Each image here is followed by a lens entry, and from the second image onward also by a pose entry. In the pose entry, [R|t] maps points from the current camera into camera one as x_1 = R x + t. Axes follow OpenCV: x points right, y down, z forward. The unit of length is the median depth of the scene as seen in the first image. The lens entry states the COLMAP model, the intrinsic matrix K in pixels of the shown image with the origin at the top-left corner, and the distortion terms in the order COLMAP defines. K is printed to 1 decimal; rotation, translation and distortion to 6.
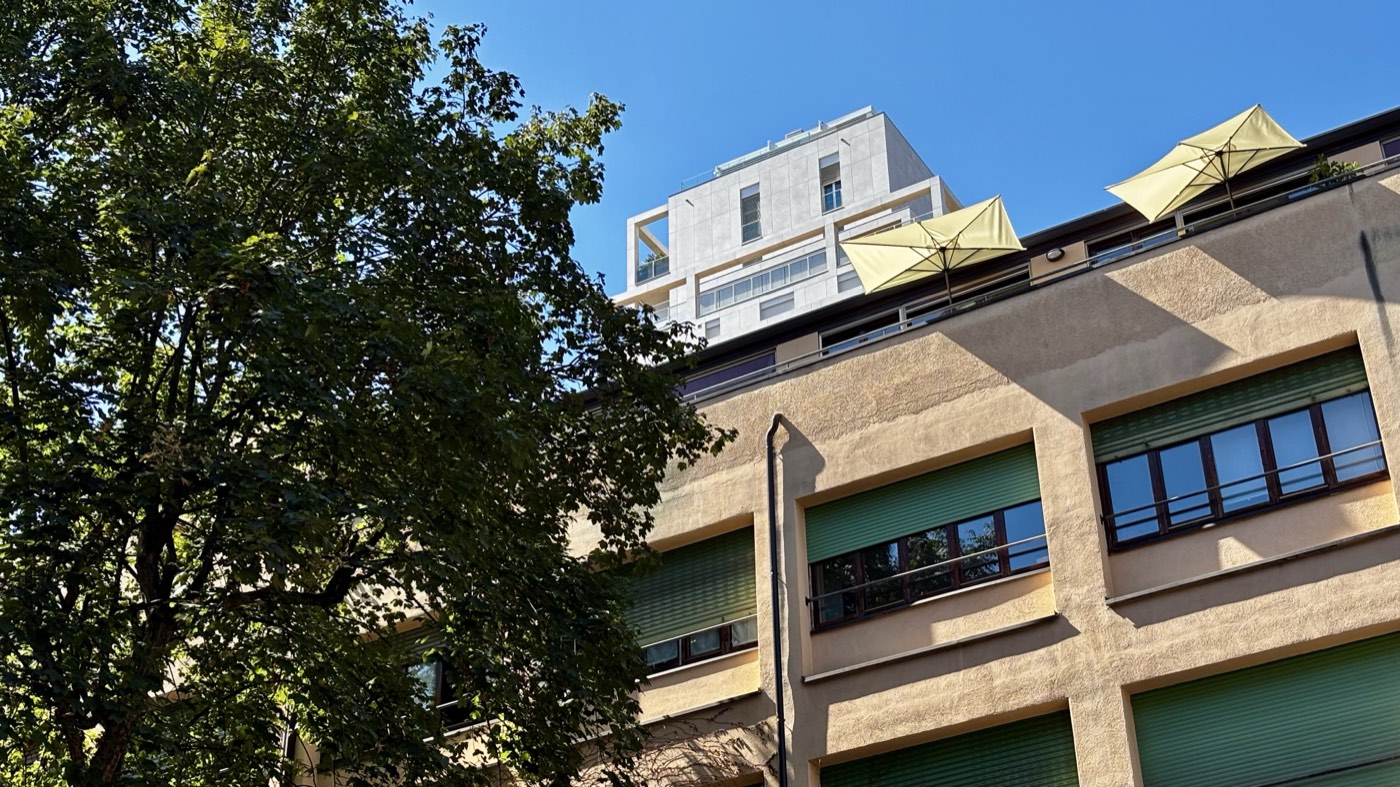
lens RADIAL K [[2146.5, 0, 700.0], [0, 2146.5, 393.5], [0, 0, 1]] dist [0.146901, -0.089650]
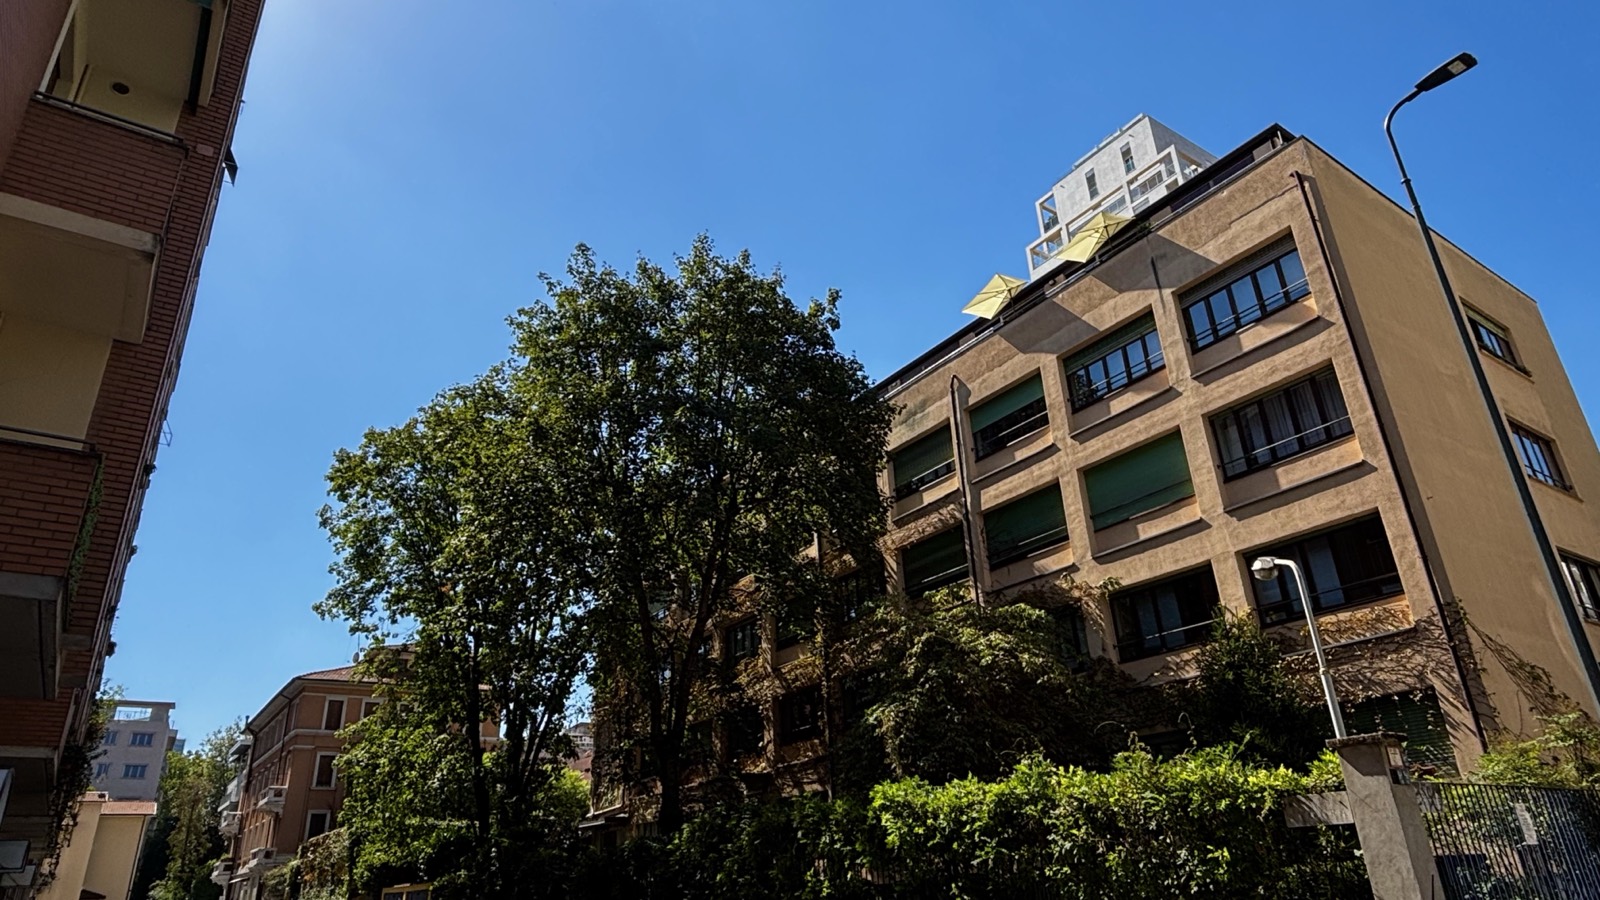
lens RADIAL K [[961.8, 0, 800.0], [0, 961.8, 450.0], [0, 0, 1]] dist [-0.001507, -0.000161]
pose [[0.909643, -0.197054, -0.365676, 0.280416], [0.255490, 0.959524, 0.118483, -0.089656], [0.327527, -0.201203, 0.923170, -0.115428]]
